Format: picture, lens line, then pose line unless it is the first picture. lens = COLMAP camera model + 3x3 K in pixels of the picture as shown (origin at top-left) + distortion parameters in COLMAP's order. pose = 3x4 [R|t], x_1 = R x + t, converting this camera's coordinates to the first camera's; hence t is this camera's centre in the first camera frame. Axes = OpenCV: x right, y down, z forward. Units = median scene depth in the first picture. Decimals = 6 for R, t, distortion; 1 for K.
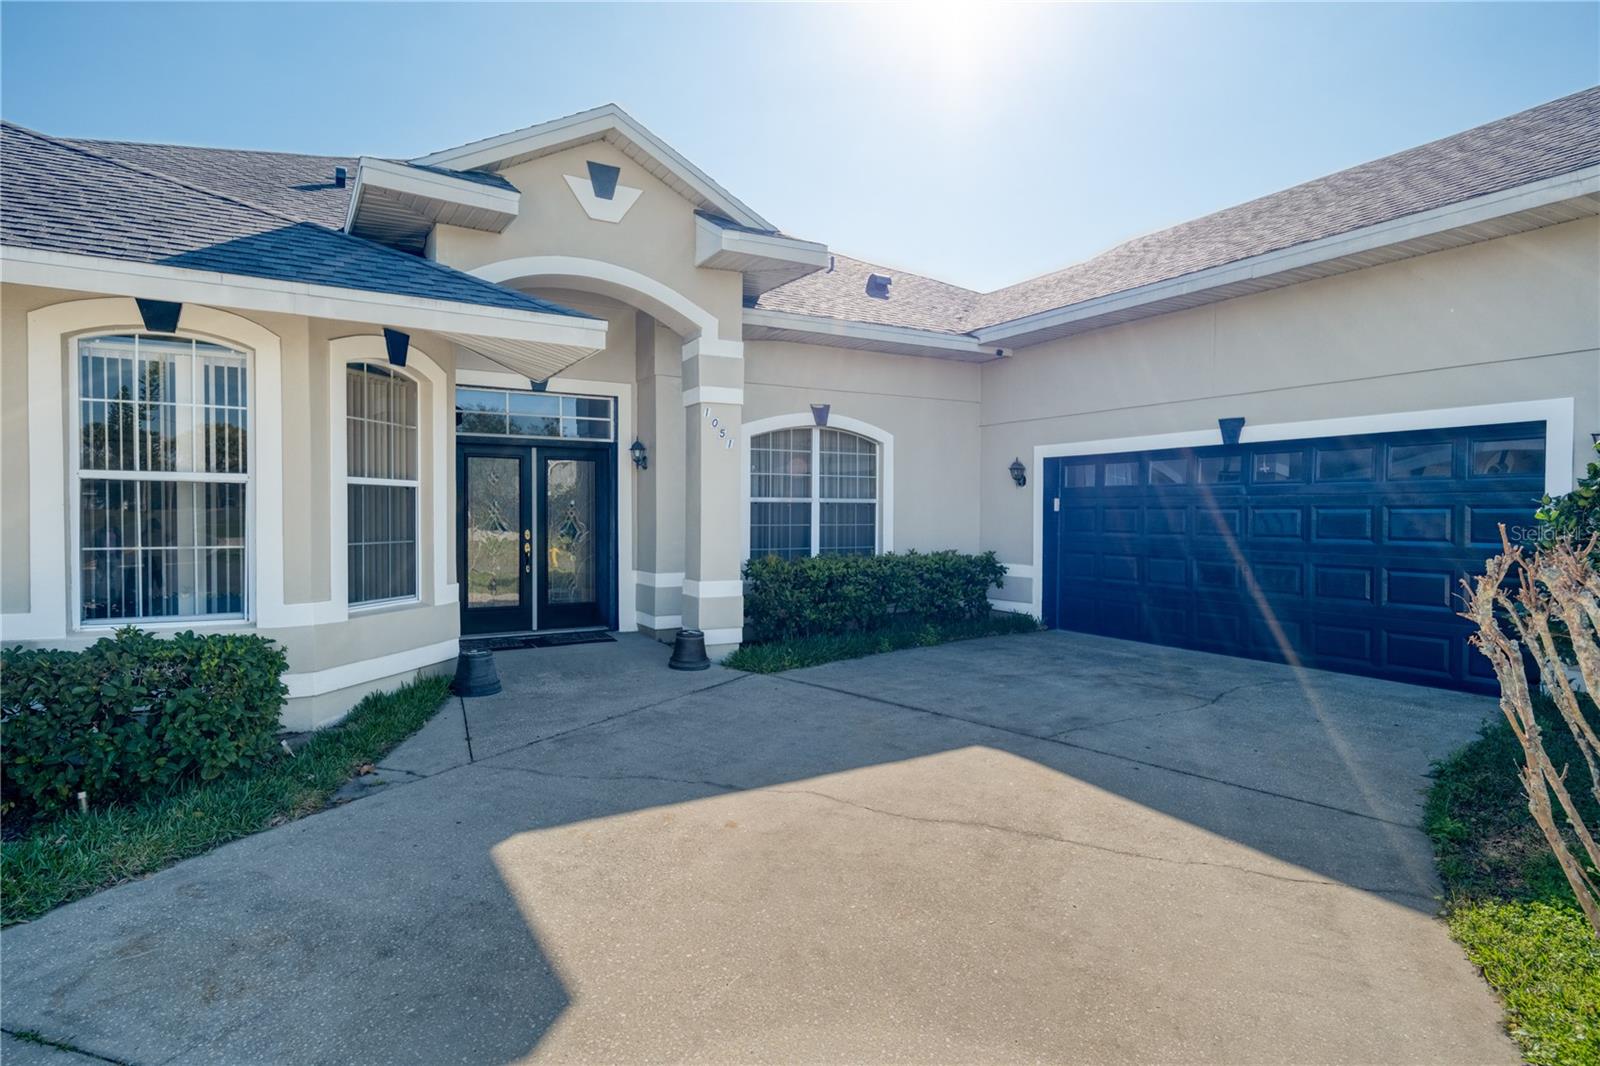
lens RADIAL K [[859.7, 0, 782.8], [0, 859.7, 518.9], [0, 0, 1]] dist [0.020874, -0.000543]
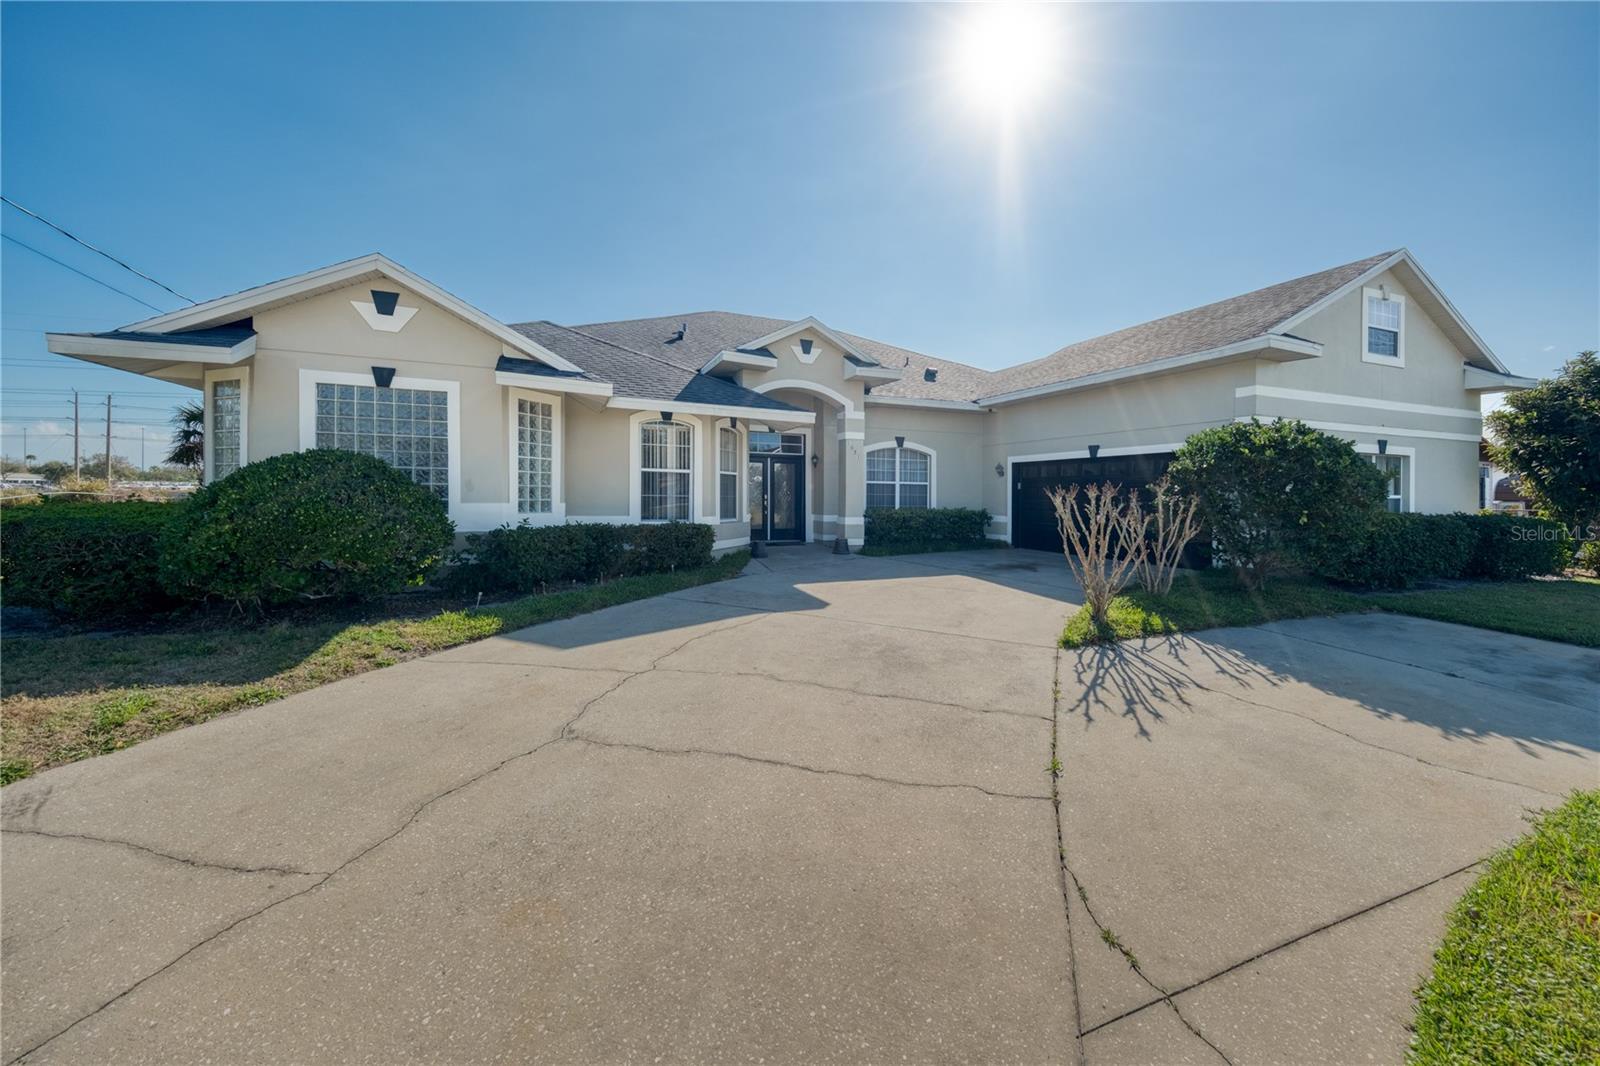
lens RADIAL K [[586.6, 0, 802.0], [0, 586.6, 487.6], [0, 0, 1]] dist [0.019389, -0.005432]
pose [[0.991655, 0.008779, -0.128618, -0.009589], [-0.011315, 0.999755, -0.019005, 0.022789], [0.128420, 0.020302, 0.991512, -0.504030]]
